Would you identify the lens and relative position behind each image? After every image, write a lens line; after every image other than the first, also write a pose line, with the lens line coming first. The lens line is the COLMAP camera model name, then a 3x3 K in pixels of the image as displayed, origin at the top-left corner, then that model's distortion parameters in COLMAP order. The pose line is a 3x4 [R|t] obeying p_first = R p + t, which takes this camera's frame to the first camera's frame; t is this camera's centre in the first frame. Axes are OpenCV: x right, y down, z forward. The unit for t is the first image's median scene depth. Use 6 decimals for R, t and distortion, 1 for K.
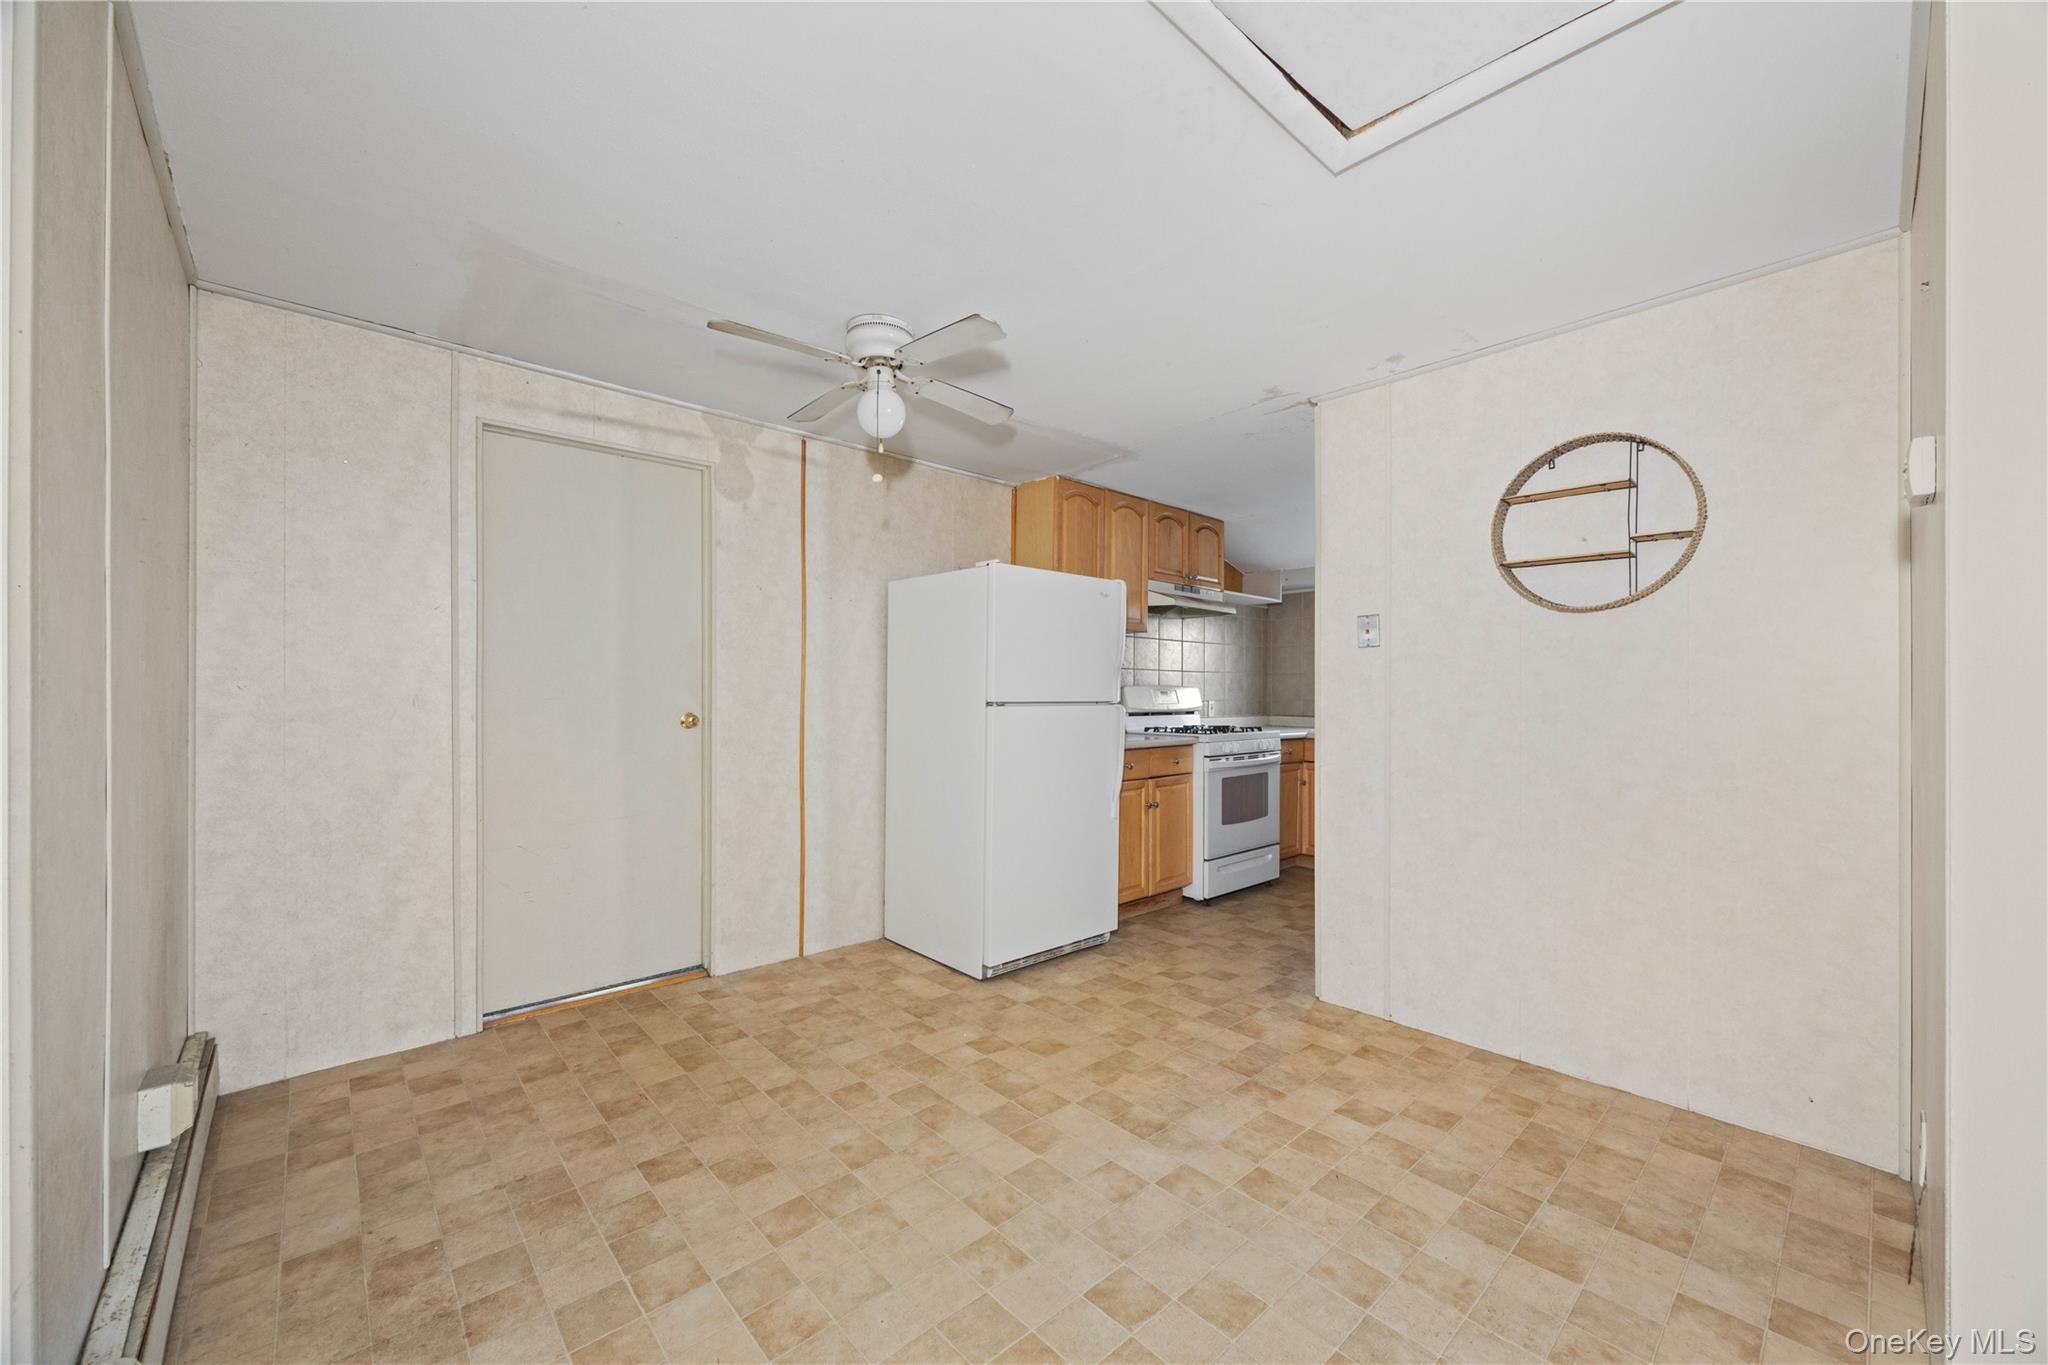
lens RADIAL K [[790.7, 0, 1014.4], [0, 790.7, 690.7], [0, 0, 1]] dist [-0.002999, -0.000181]
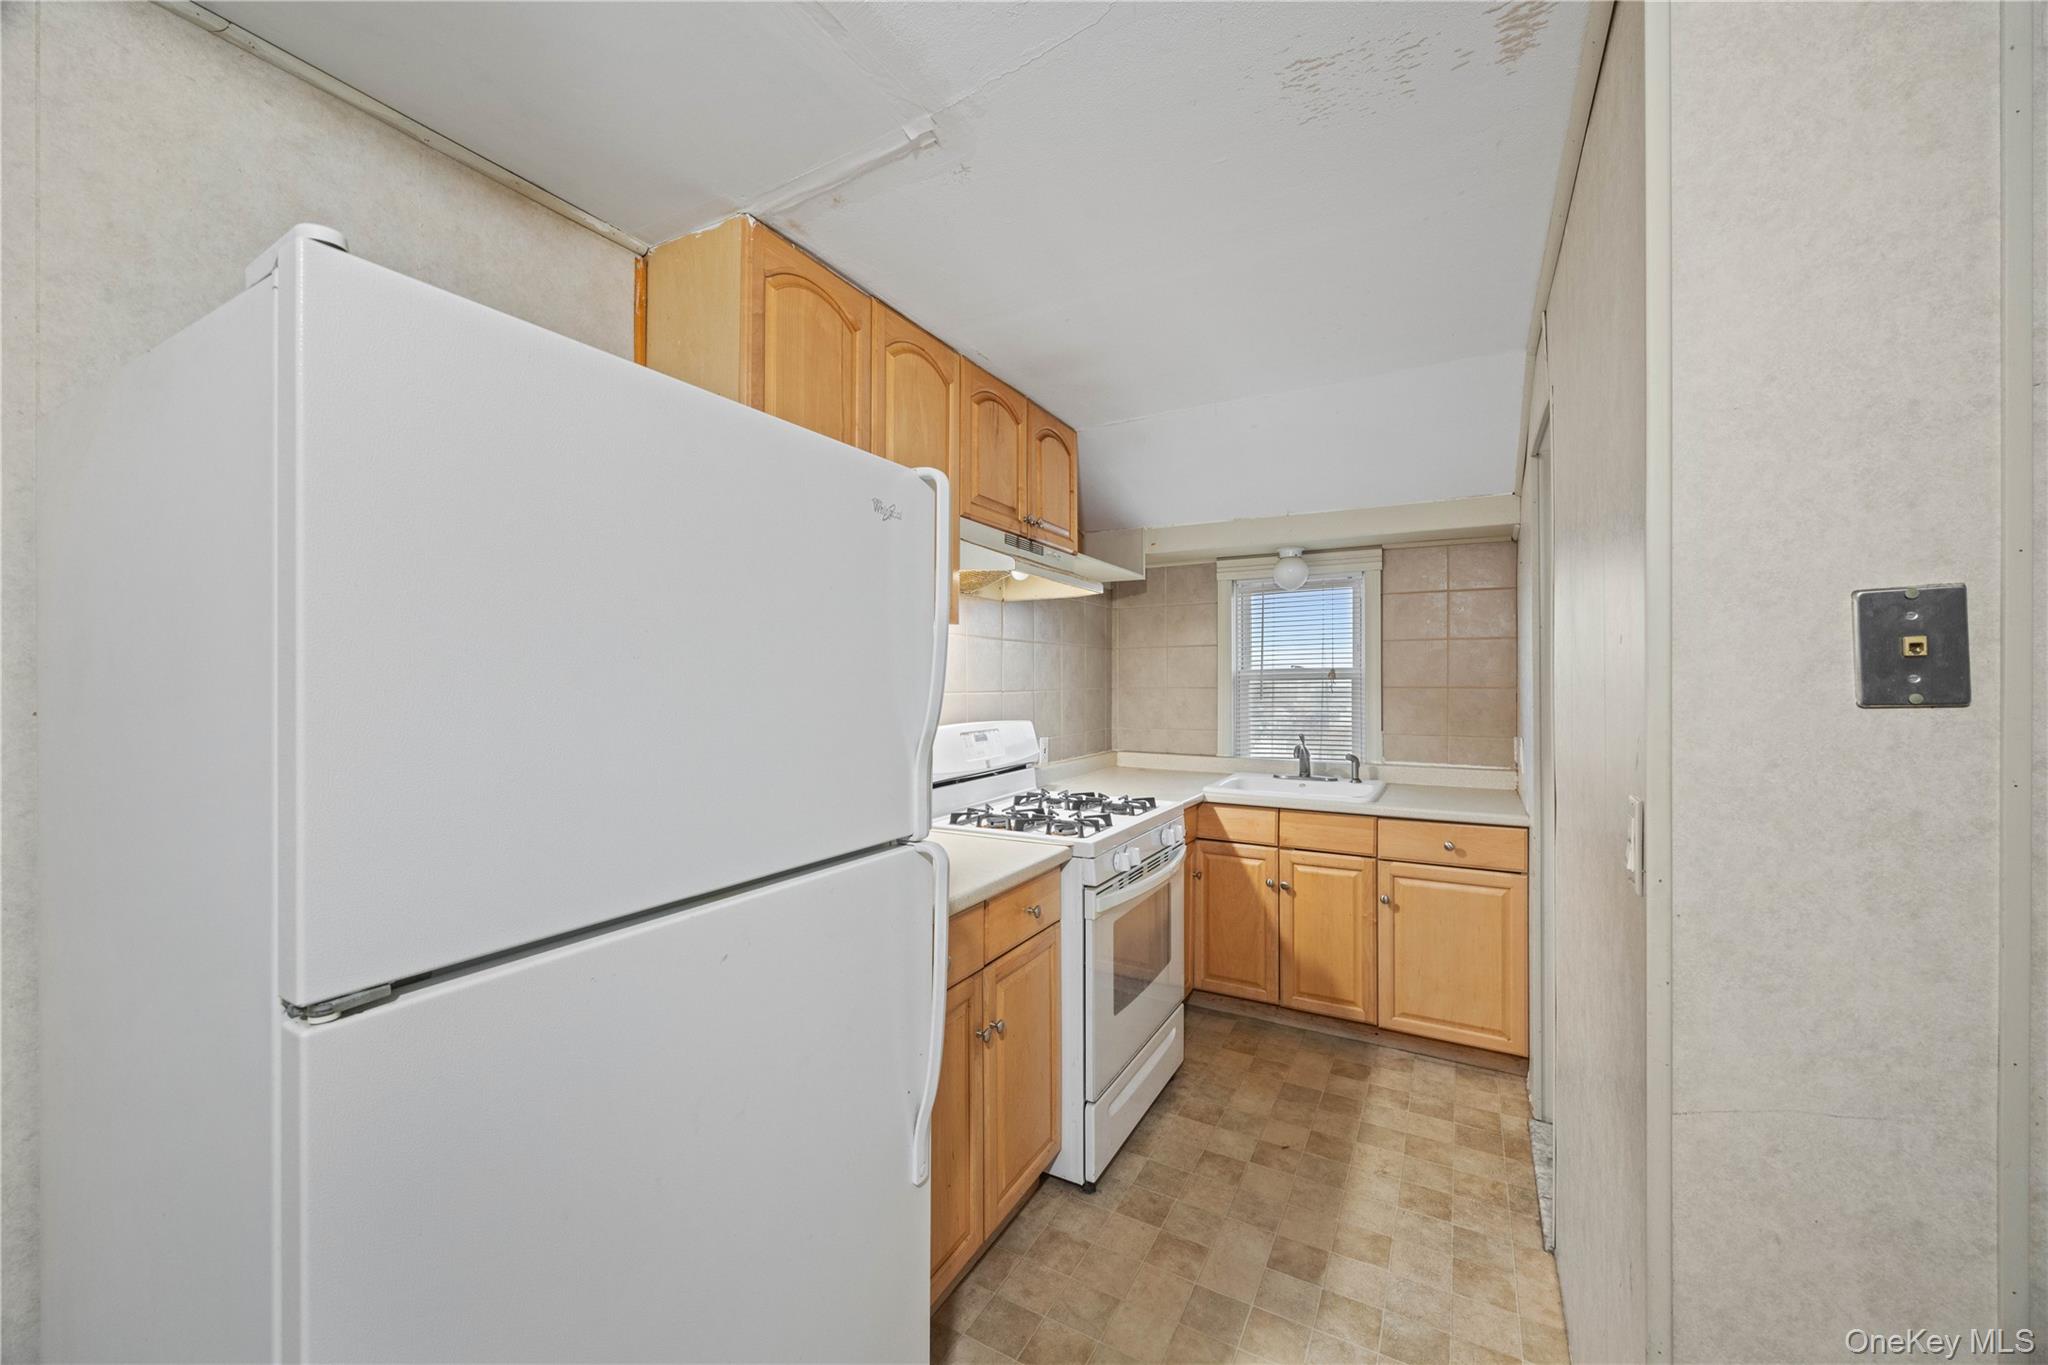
lens RADIAL K [[792.3, 0, 1019.7], [0, 792.3, 680.7], [0, 0, 1]] dist [0.000824, -0.000017]
pose [[0.948381, -0.006622, 0.317064, 0.048959], [0.006215, 0.999978, 0.002296, -0.040313], [-0.317072, -0.000207, 0.948401, 0.528023]]
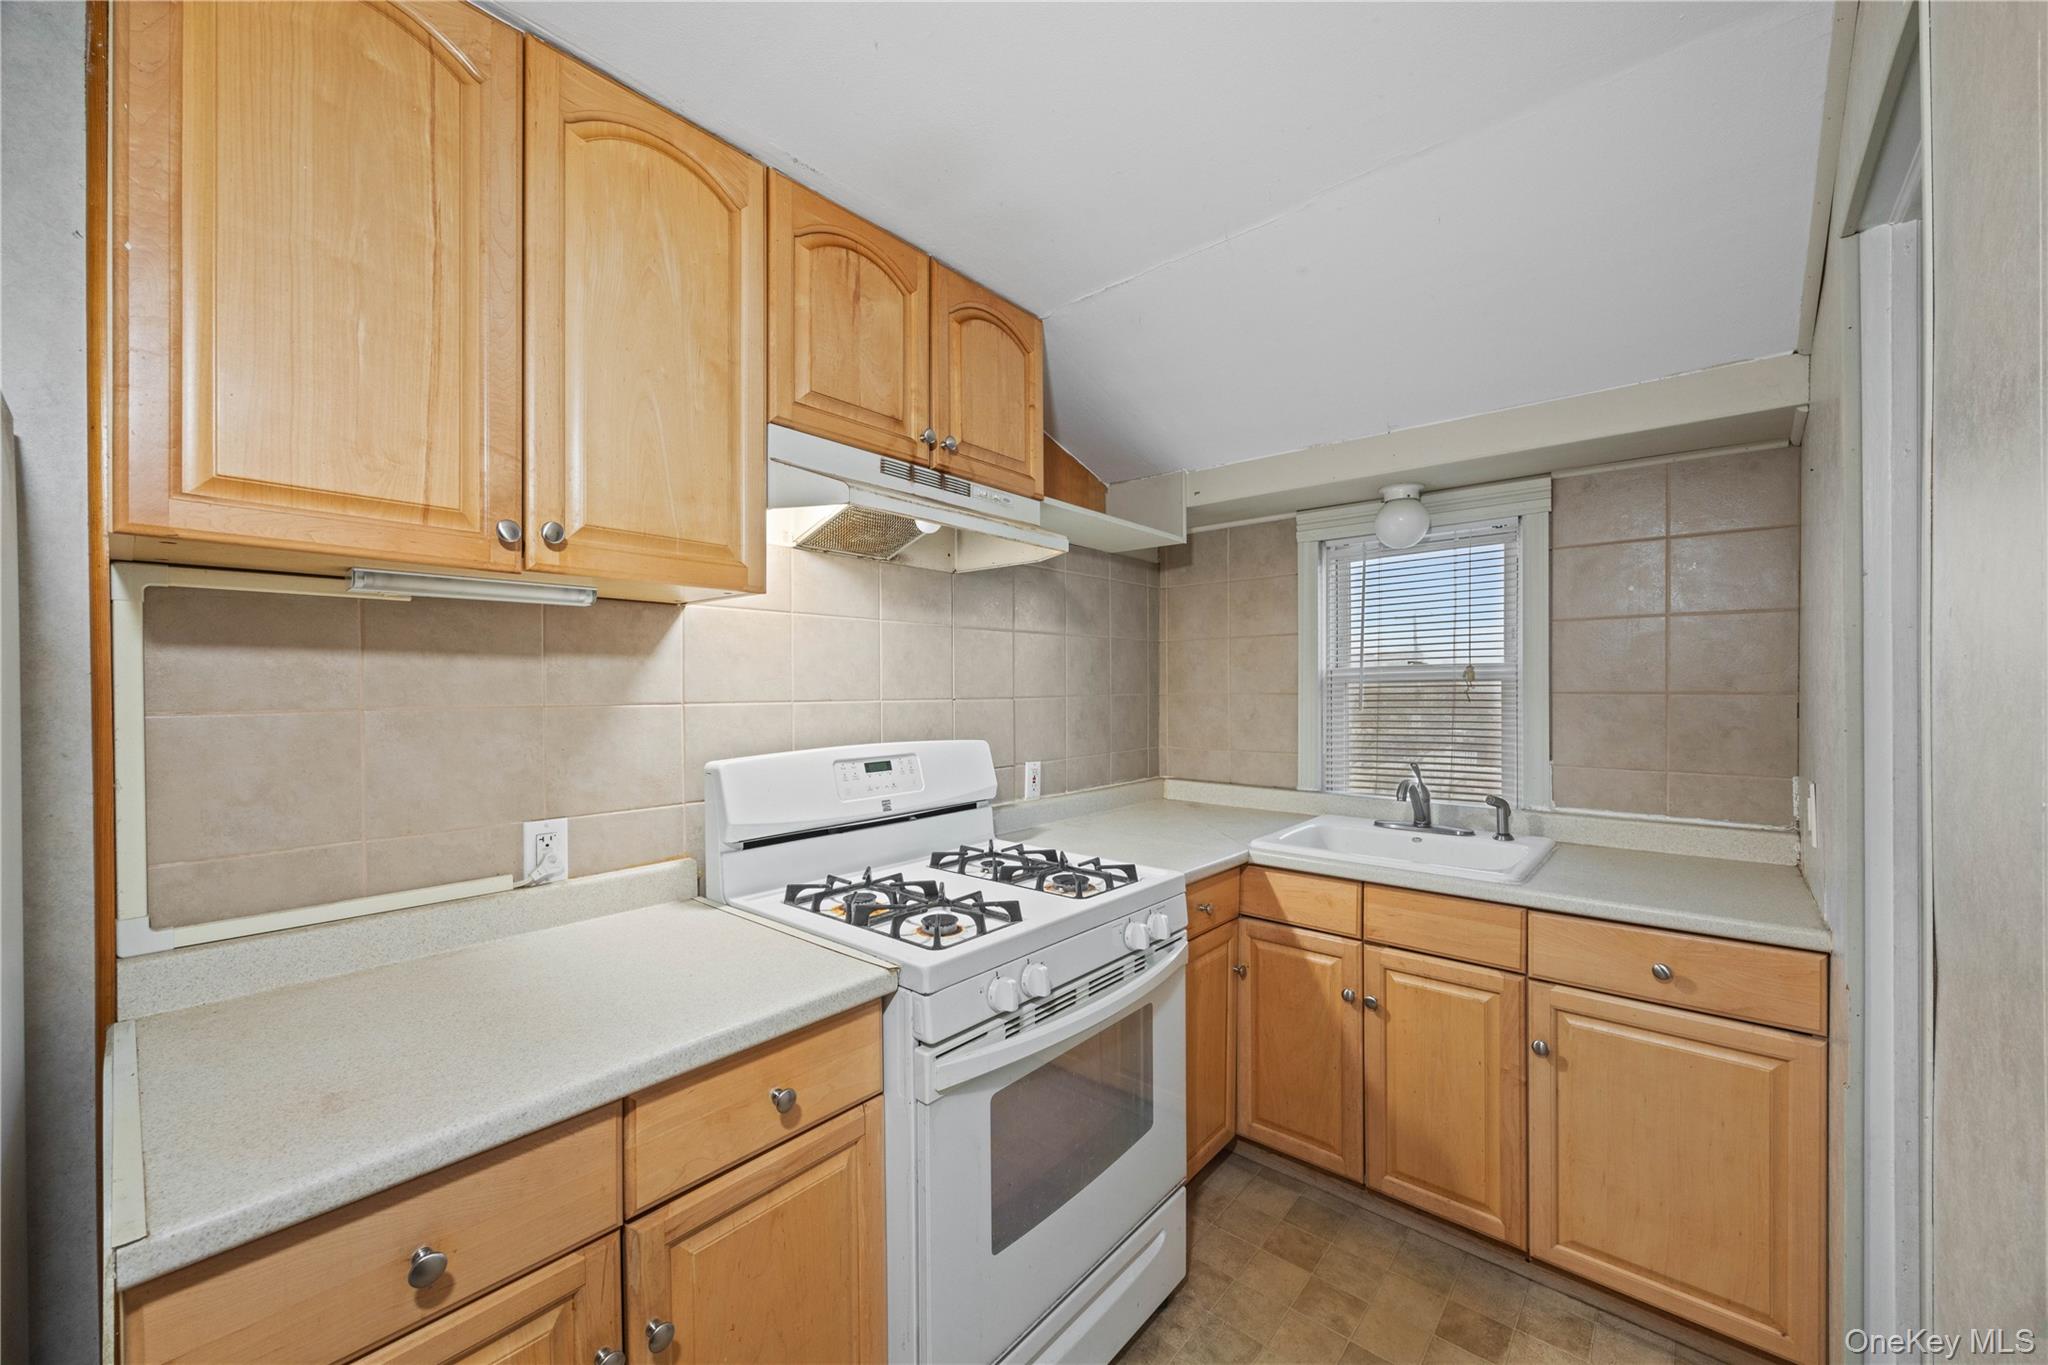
lens RADIAL K [[790.7, 0, 1014.4], [0, 790.7, 690.7], [0, 0, 1]] dist [-0.002999, -0.000181]
pose [[0.993567, -0.009882, 0.112817, 0.230502], [0.009373, 0.999943, 0.005041, -0.036851], [-0.112861, -0.003951, 0.993603, 0.686805]]
